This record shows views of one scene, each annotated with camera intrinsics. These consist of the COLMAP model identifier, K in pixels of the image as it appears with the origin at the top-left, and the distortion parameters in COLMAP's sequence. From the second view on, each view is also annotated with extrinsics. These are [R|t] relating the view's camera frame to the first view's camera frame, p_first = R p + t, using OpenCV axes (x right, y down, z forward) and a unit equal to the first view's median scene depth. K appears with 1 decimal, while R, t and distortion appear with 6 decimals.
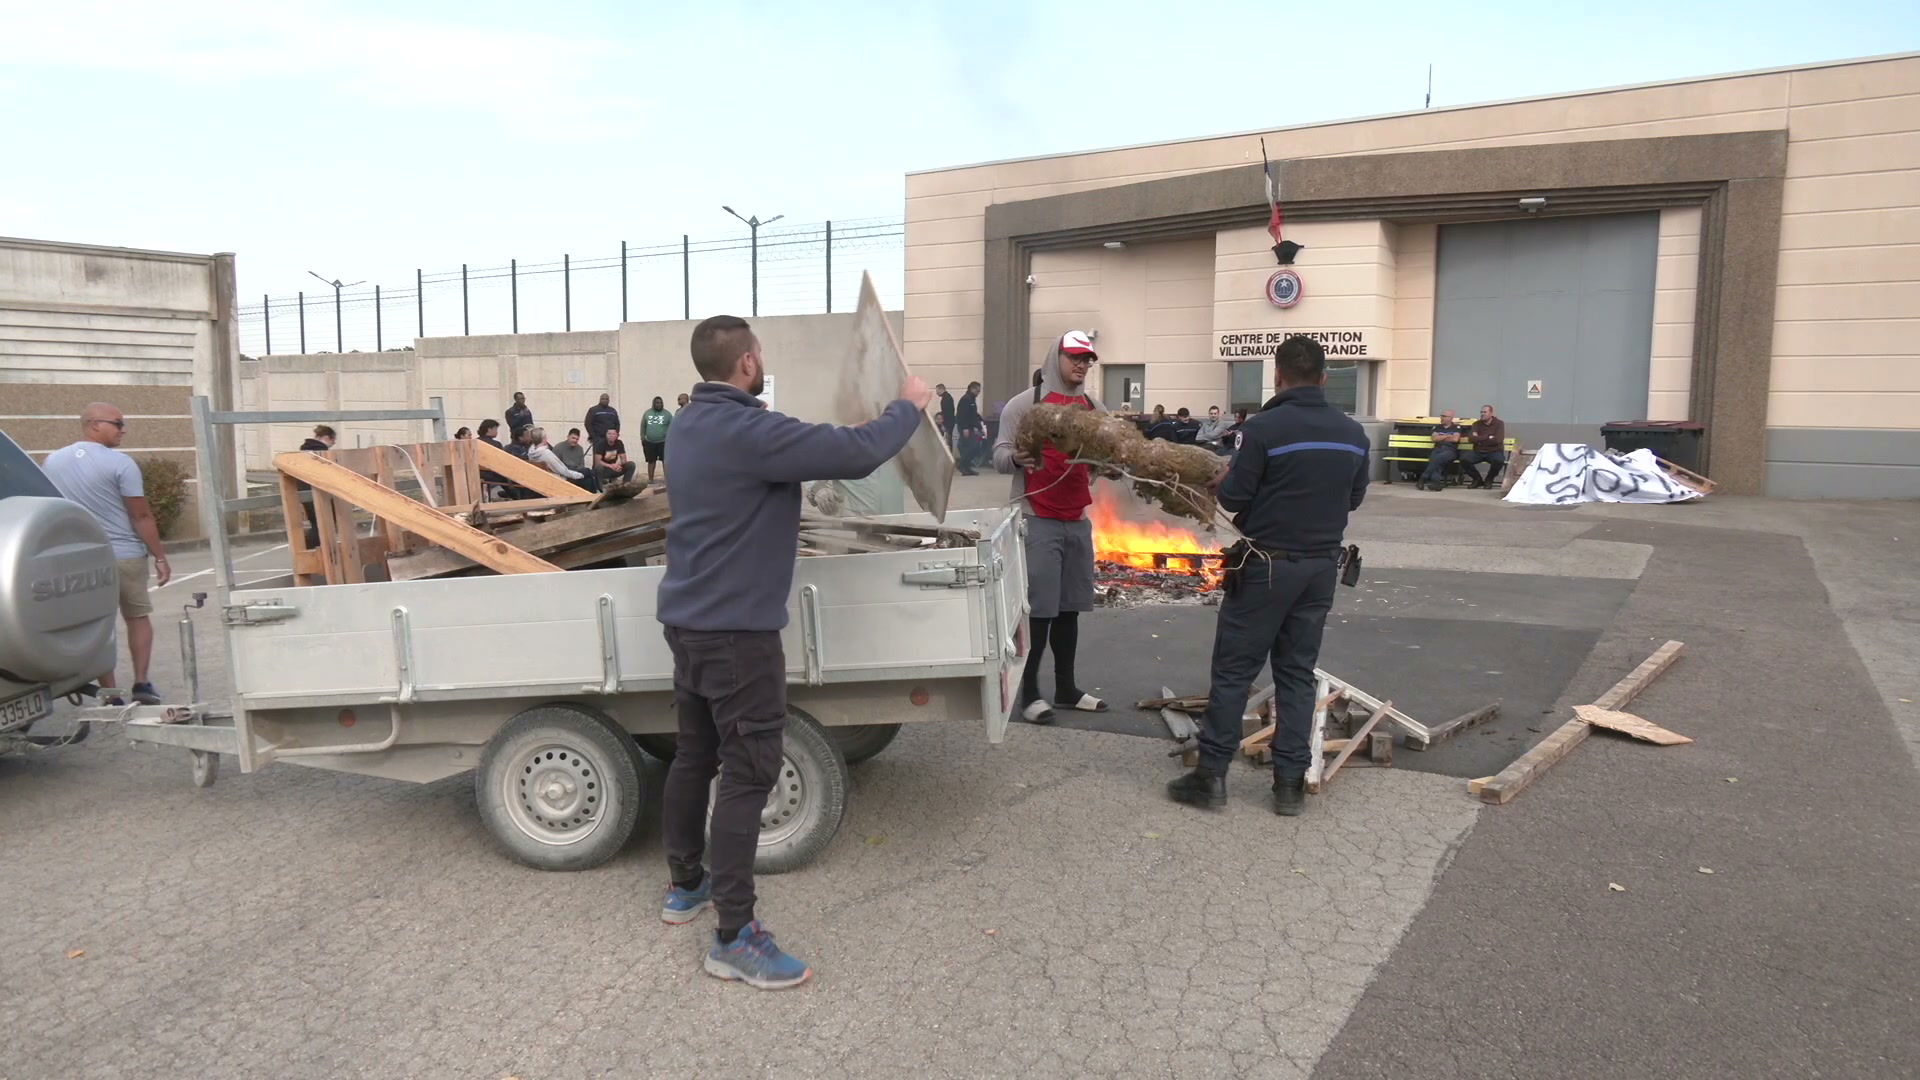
lens RADIAL K [[1361.2, 0, 960.0], [0, 1361.2, 542.4], [0, 0, 1]] dist [0.001440, -0.001002]
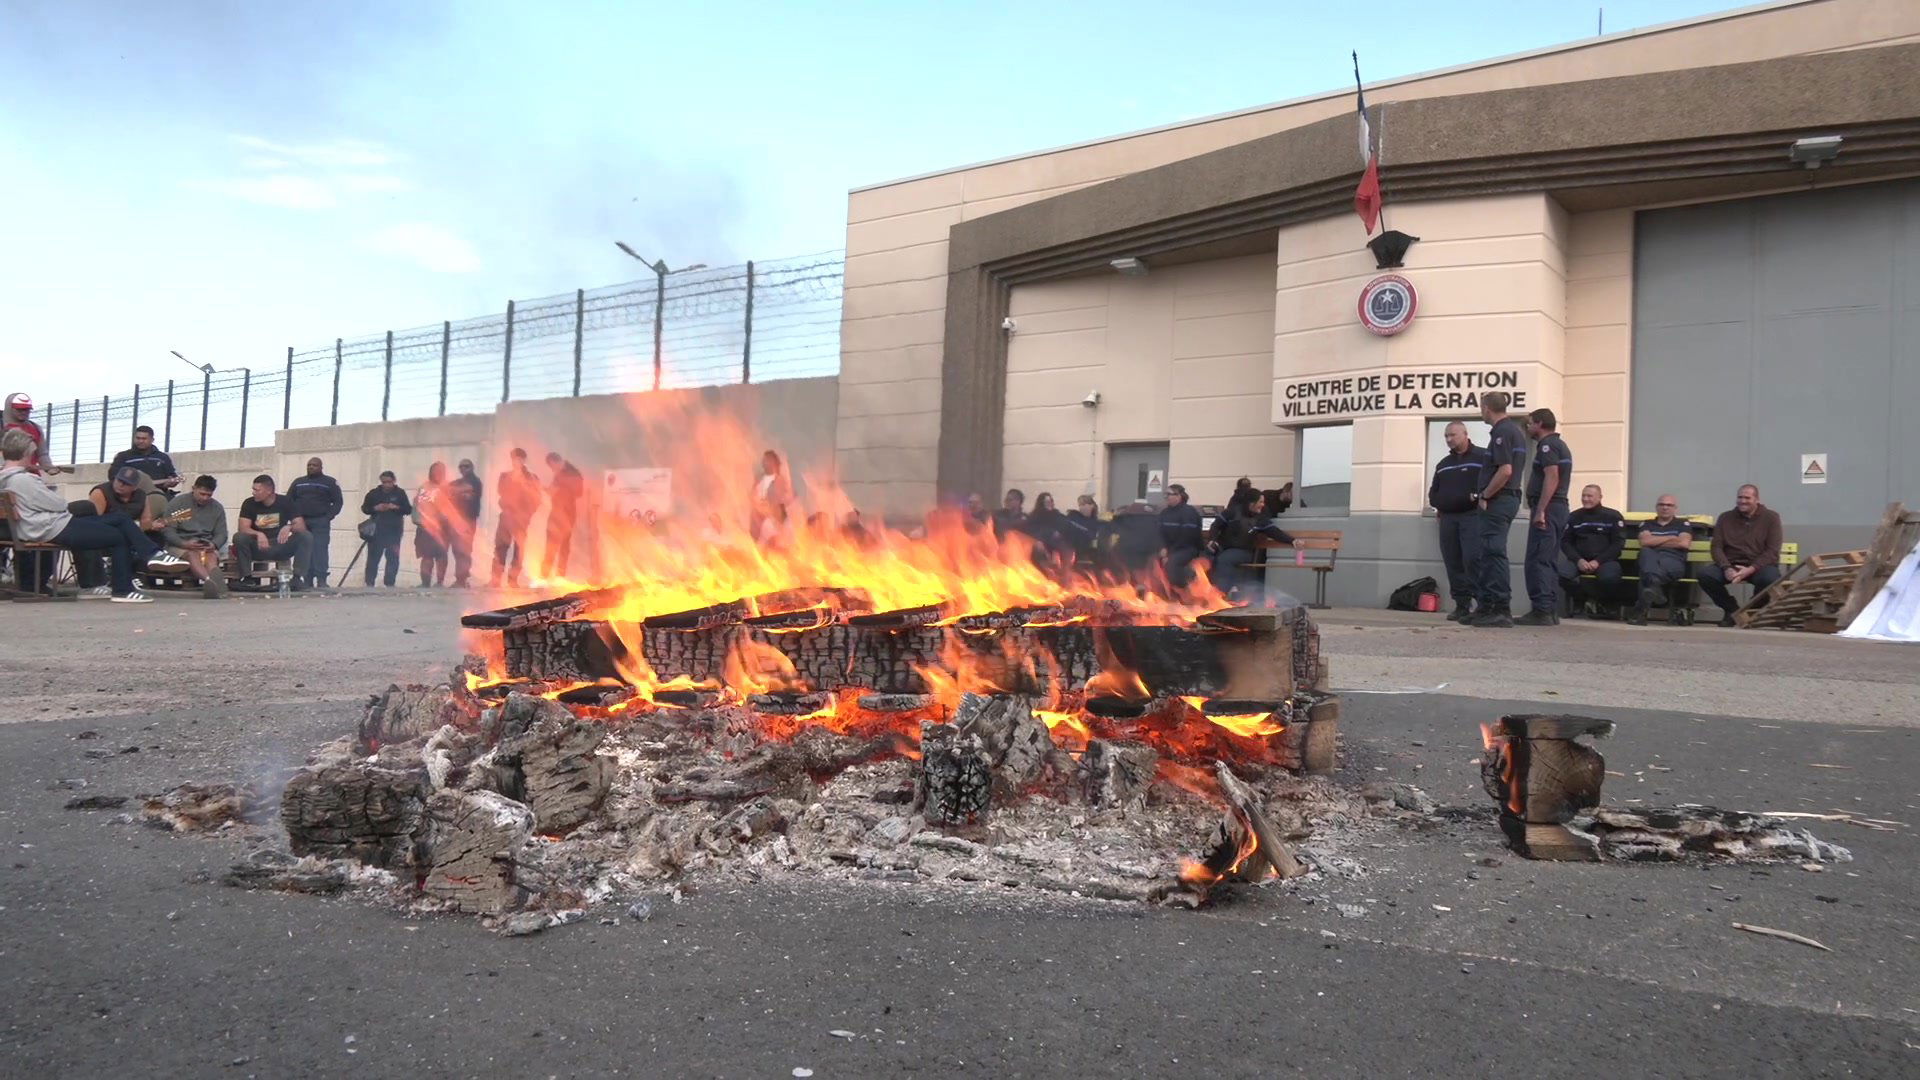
lens RADIAL K [[1361.2, 0, 960.8], [0, 1361.2, 538.0], [0, 0, 1]] dist [0.001440, -0.001002]
pose [[0.998628, 0.032716, -0.040877, 0.069959], [-0.037939, 0.990208, -0.134344, 0.011842], [0.036082, 0.135710, 0.990091, 0.380913]]
